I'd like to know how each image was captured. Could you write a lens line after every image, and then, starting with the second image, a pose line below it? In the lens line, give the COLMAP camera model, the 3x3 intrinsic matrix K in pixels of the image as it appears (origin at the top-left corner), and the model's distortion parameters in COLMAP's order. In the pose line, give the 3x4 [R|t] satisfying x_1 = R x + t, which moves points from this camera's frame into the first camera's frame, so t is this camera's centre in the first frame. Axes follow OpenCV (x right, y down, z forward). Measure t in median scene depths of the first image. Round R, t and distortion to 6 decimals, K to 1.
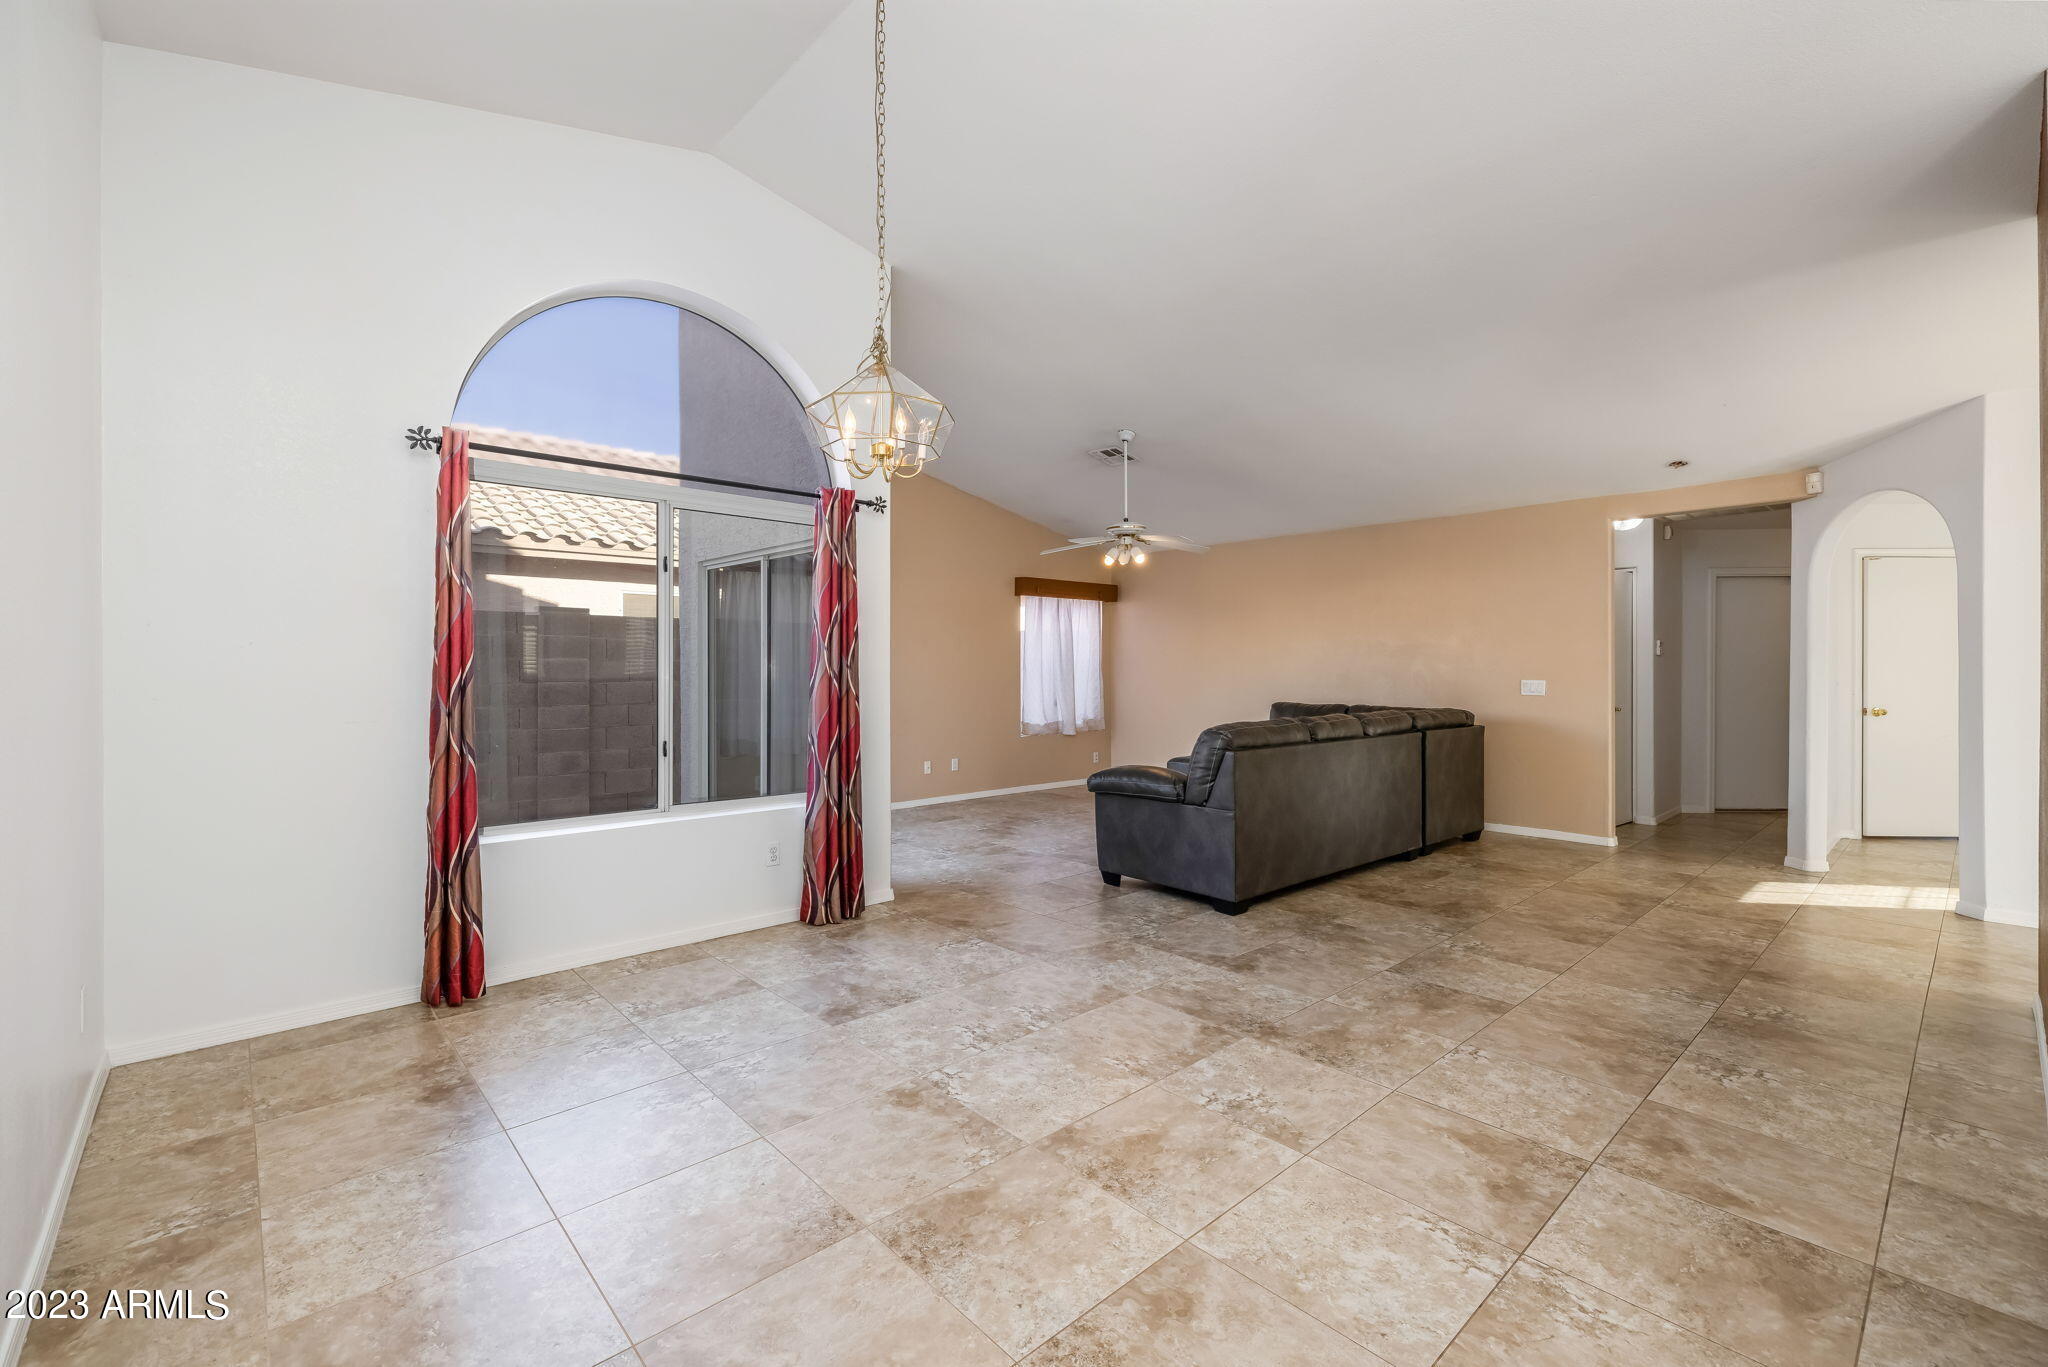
lens RADIAL K [[867.8, 0, 1026.9], [0, 867.8, 664.7], [0, 0, 1]] dist [-0.002319, 0.000422]
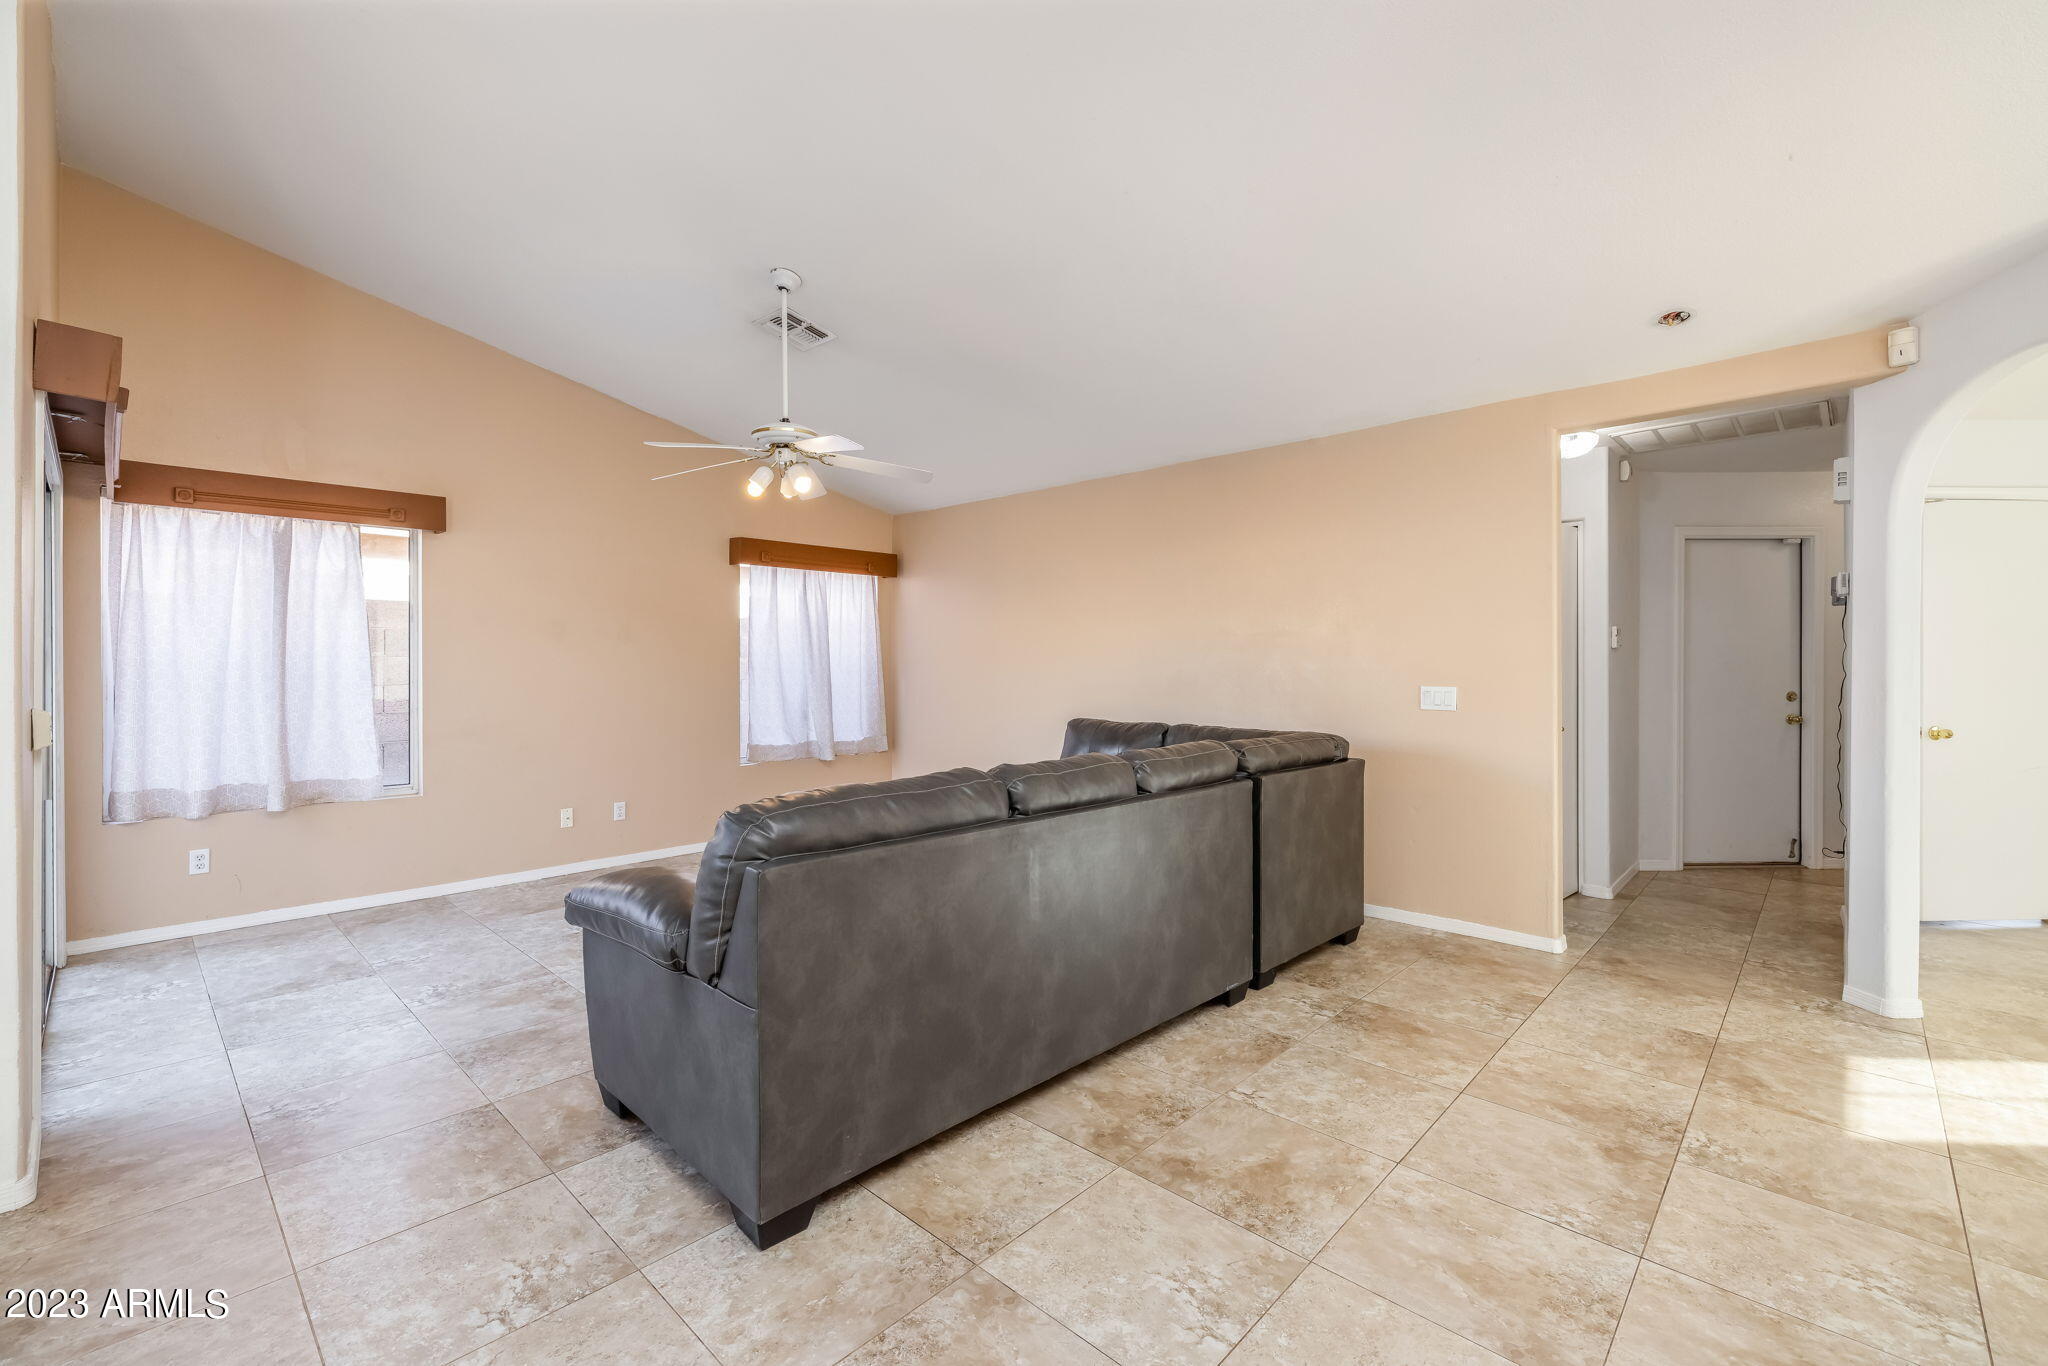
lens RADIAL K [[867.8, 0, 1026.9], [0, 867.8, 664.2], [0, 0, 1]] dist [-0.002319, 0.000422]
pose [[0.996667, -0.001916, 0.081555, 0.244543], [0.001707, 0.999995, 0.002627, -0.000544], [-0.081560, -0.002479, 0.996665, 0.413402]]
